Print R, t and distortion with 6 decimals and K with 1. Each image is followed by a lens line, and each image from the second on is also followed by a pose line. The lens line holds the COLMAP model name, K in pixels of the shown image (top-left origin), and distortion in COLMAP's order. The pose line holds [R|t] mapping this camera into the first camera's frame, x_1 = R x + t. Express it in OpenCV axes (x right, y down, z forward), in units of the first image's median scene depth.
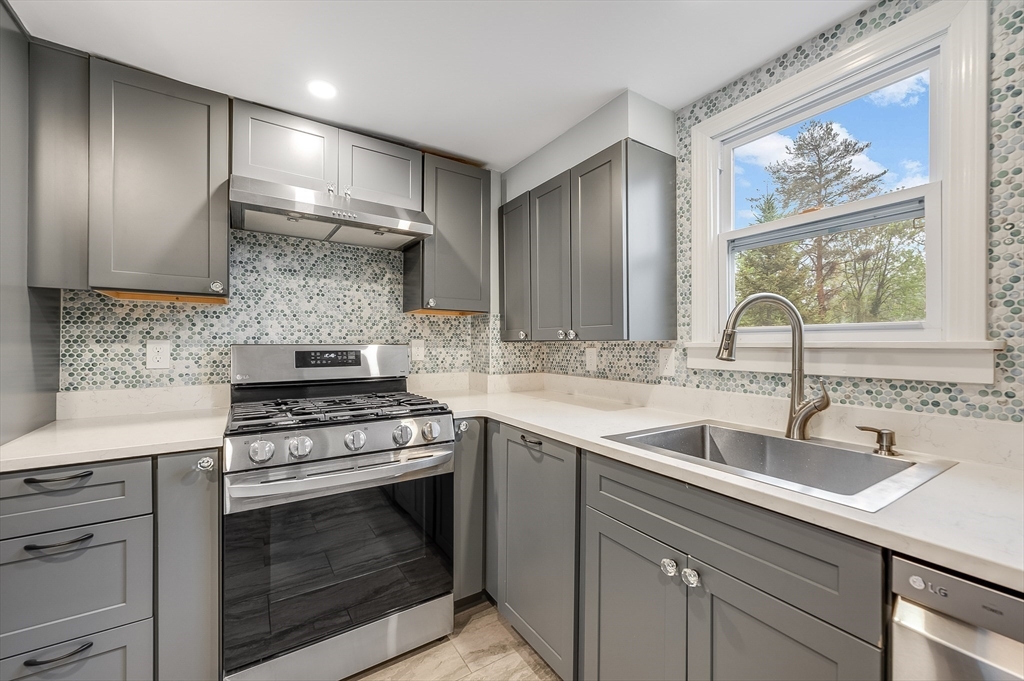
lens RADIAL K [[407.5, 0, 509.4], [0, 407.5, 337.1], [0, 0, 1]] dist [0.002362, 0.000576]
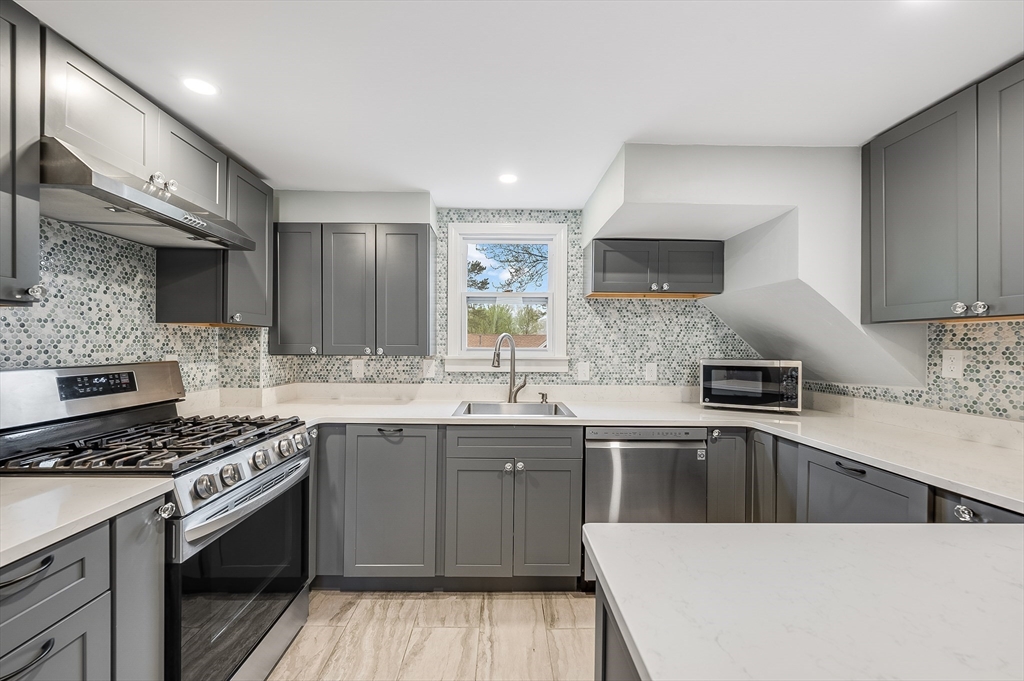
lens RADIAL K [[407.5, 0, 509.4], [0, 407.5, 337.1], [0, 0, 1]] dist [0.002362, 0.000576]
pose [[0.522404, 0.018185, 0.852504, -0.664631], [-0.020024, 0.999758, -0.009055, -0.042036], [-0.852463, -0.012341, 0.522642, -0.049624]]
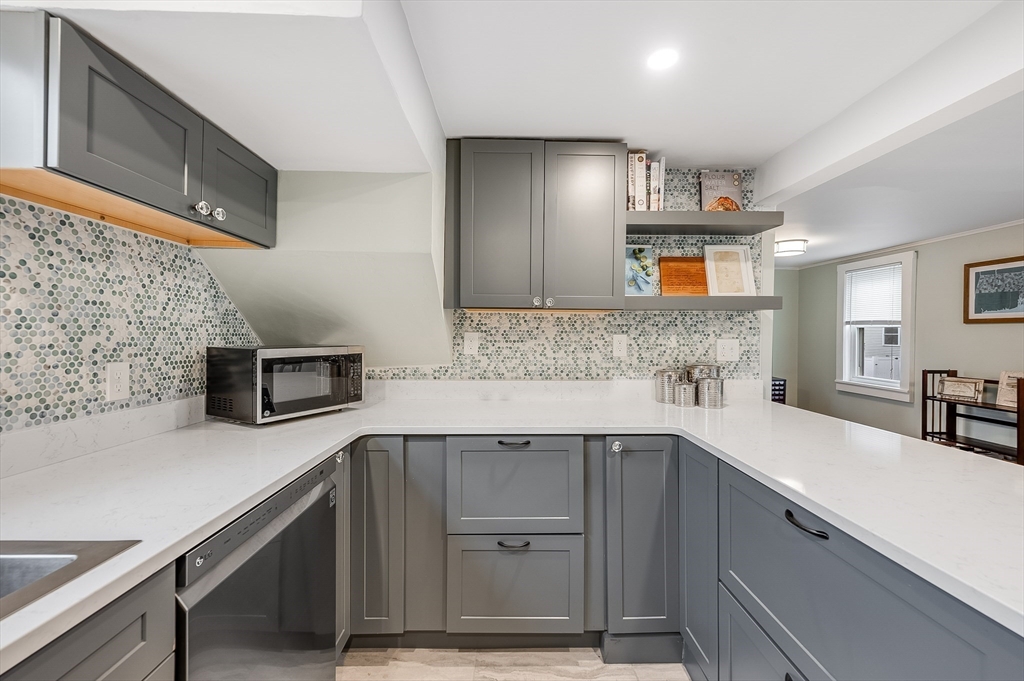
lens RADIAL K [[407.5, 0, 509.4], [0, 407.5, 337.1], [0, 0, 1]] dist [0.002362, 0.000576]
pose [[-0.848869, -0.011681, 0.528474, -0.135315], [-0.016725, 0.999849, -0.004764, -0.026036], [-0.528339, -0.012883, -0.848936, 0.467613]]
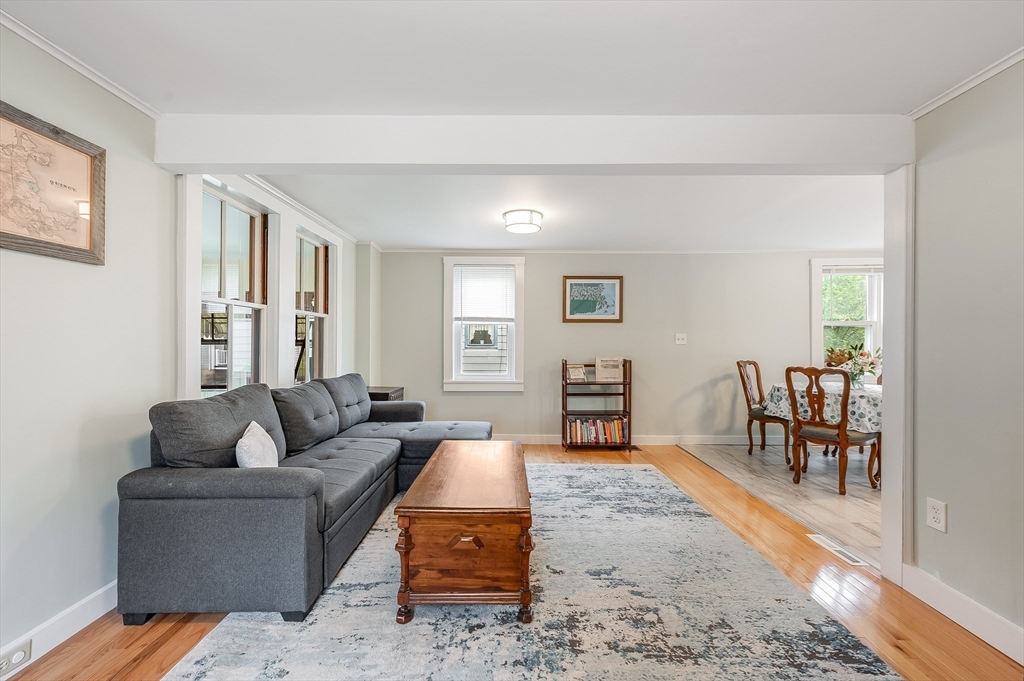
lens RADIAL K [[411.6, 0, 511.3], [0, 411.6, 343.0], [0, 0, 1]] dist [-0.000651, -0.000130]
pose [[-0.545418, -0.003982, -0.838155, 1.207922], [0.013803, 0.999810, -0.013732, 0.016220], [0.838050, -0.019058, -0.545260, -1.088594]]
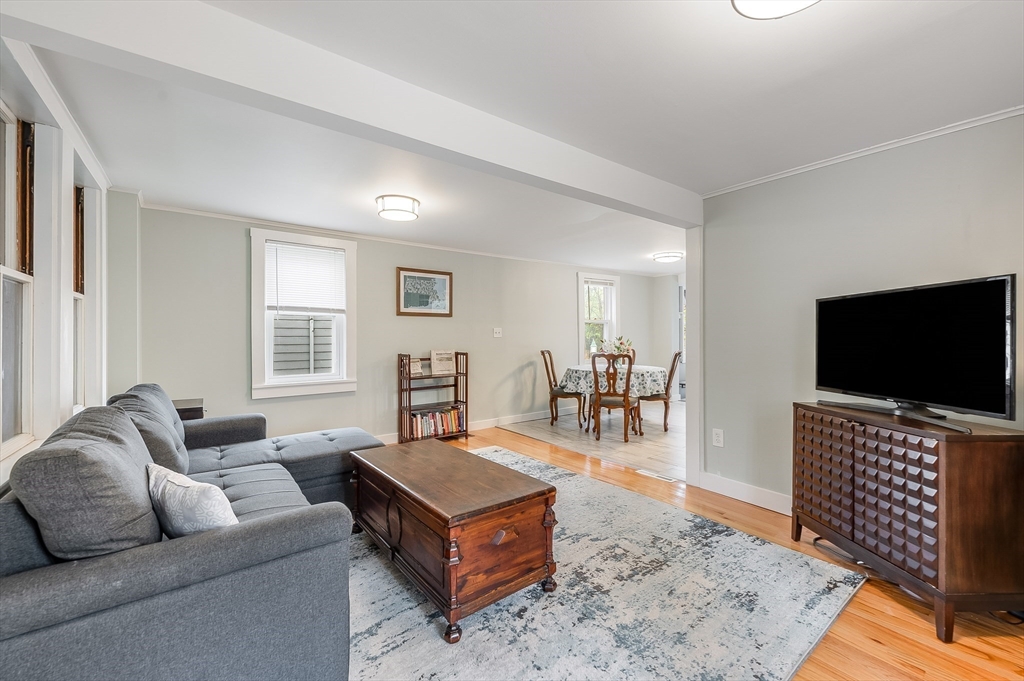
lens RADIAL K [[418.2, 0, 518.4], [0, 418.2, 336.0], [0, 0, 1]] dist [-0.000468, 0.000129]
pose [[0.087489, -0.002041, -0.996163, 1.410717], [0.024133, 0.999709, 0.000071, -0.001029], [0.995873, -0.024047, 0.087513, -1.649793]]
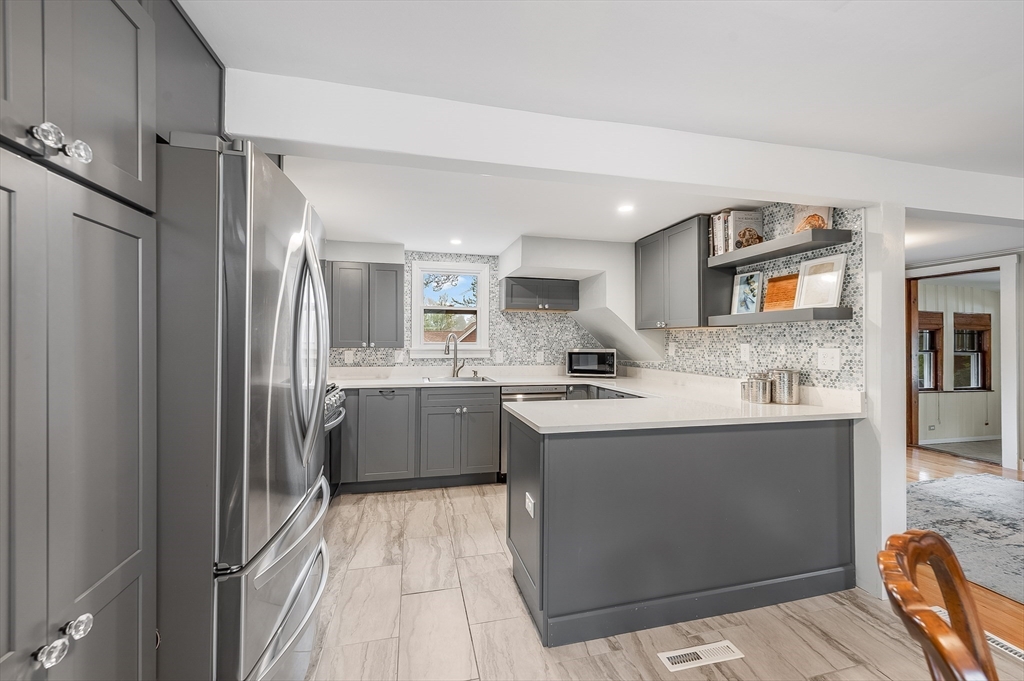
lens RADIAL K [[407.2, 0, 504.6], [0, 407.2, 338.7], [0, 0, 1]] dist [-0.000593, -0.000106]
pose [[0.335905, 0.004666, 0.941884, -1.376686], [-0.018288, 0.999832, 0.001569, -0.047074], [-0.941718, -0.017752, 0.335934, -0.292959]]
